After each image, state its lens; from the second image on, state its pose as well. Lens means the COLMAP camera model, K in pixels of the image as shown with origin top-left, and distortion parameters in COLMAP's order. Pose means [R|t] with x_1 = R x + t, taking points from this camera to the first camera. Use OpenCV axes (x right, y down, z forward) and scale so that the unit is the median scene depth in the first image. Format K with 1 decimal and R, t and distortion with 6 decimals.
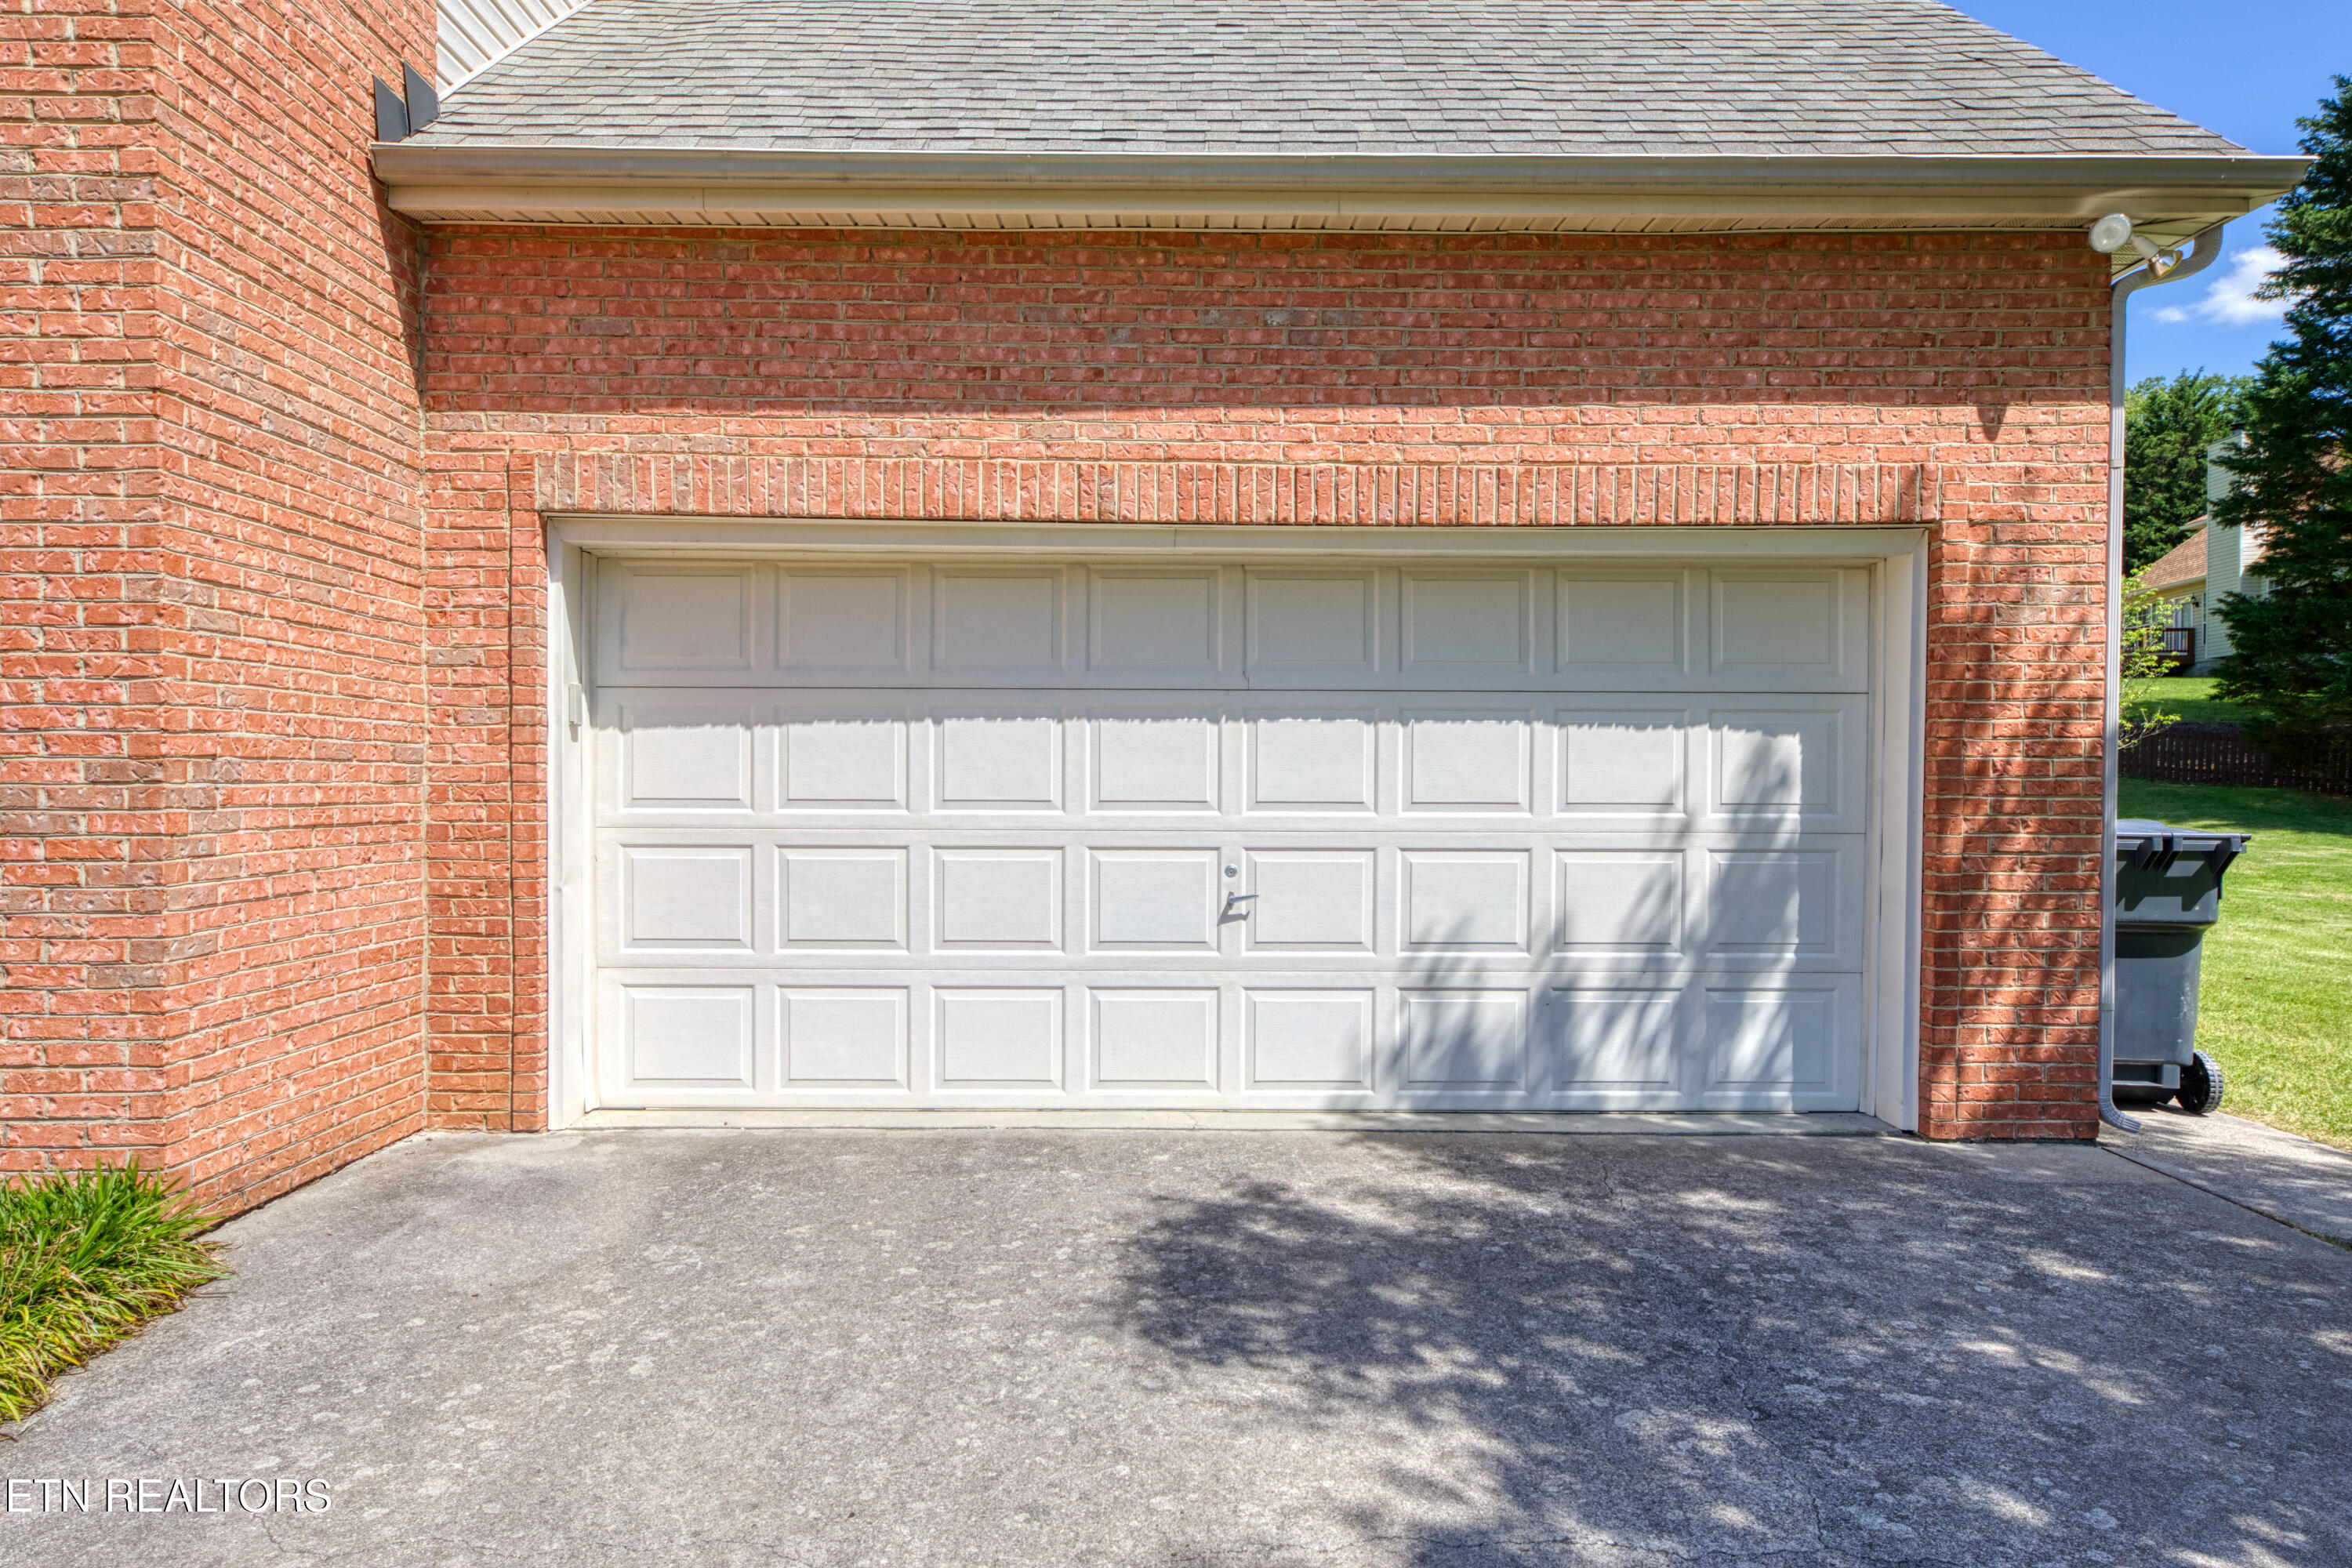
lens RADIAL K [[1413.3, 0, 1173.4], [0, 1413.3, 785.5], [0, 0, 1]] dist [0.013763, 0.001257]
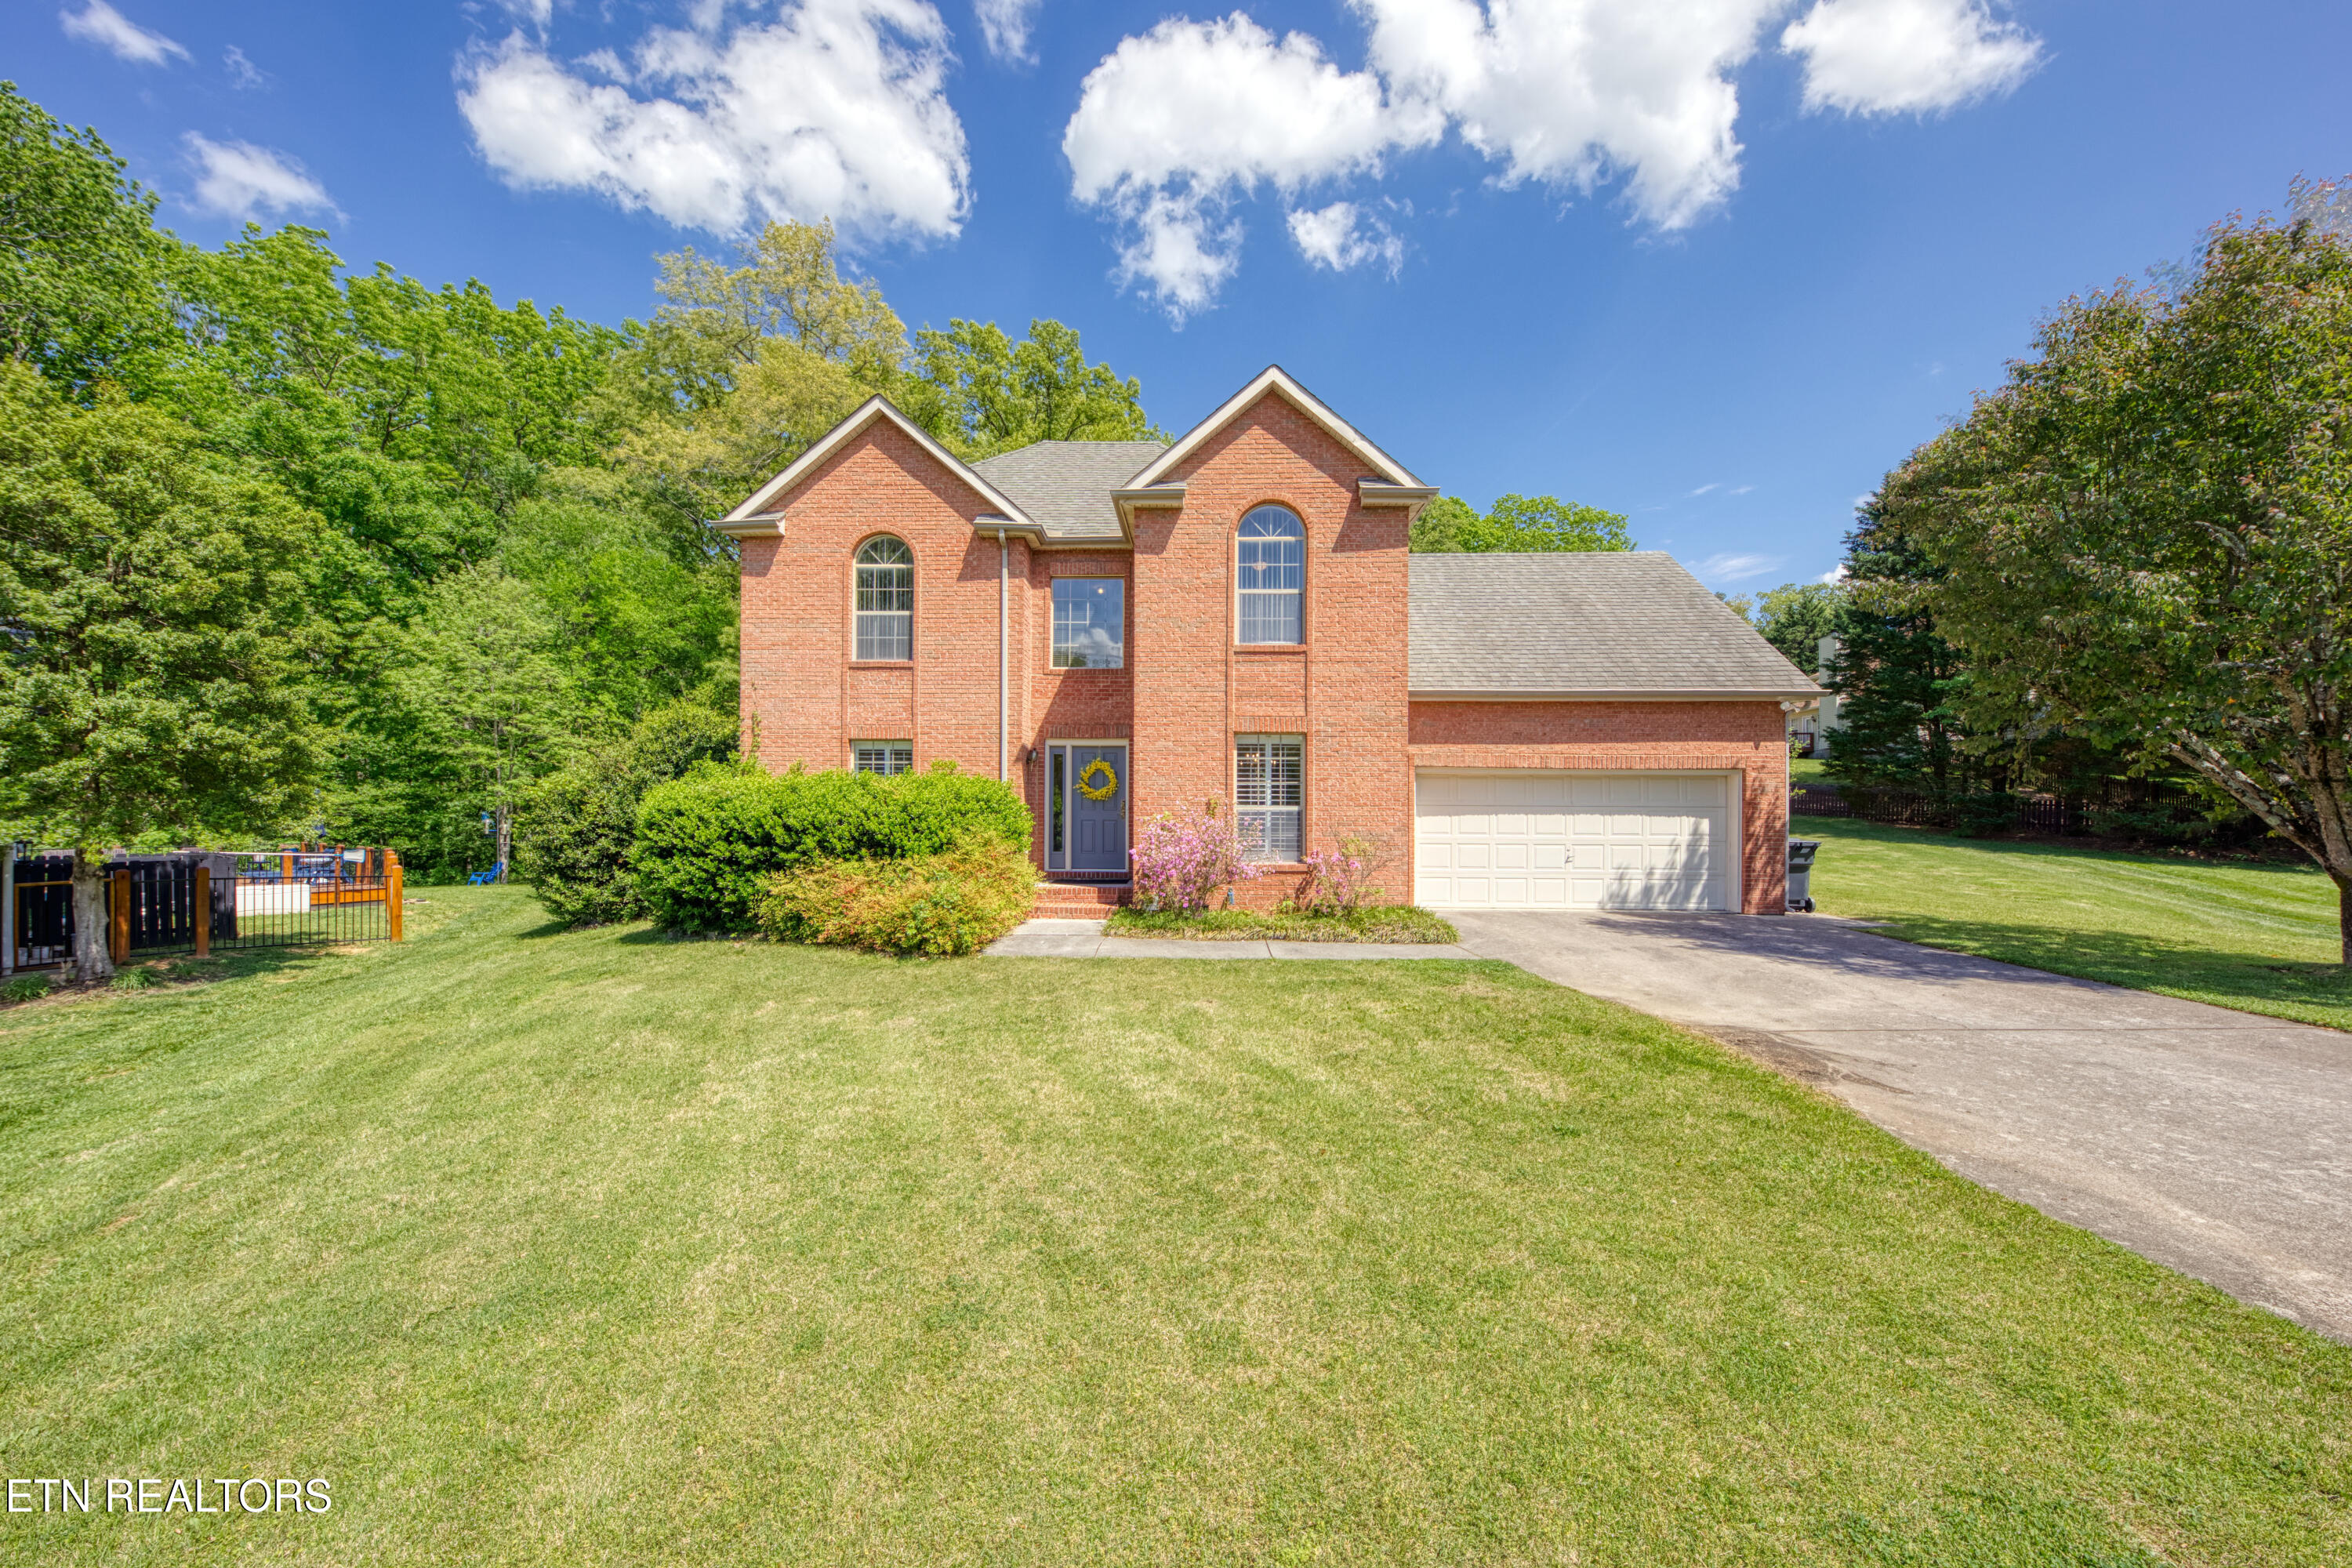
lens RADIAL K [[829.8, 0, 1180.2], [0, 829.8, 785.7], [0, 0, 1]] dist [0.006981, -0.004204]
pose [[0.999501, 0.001539, -0.031555, -1.022092], [-0.002397, 0.999628, -0.027170, -0.061083], [0.031502, 0.027232, 0.999133, -1.467268]]
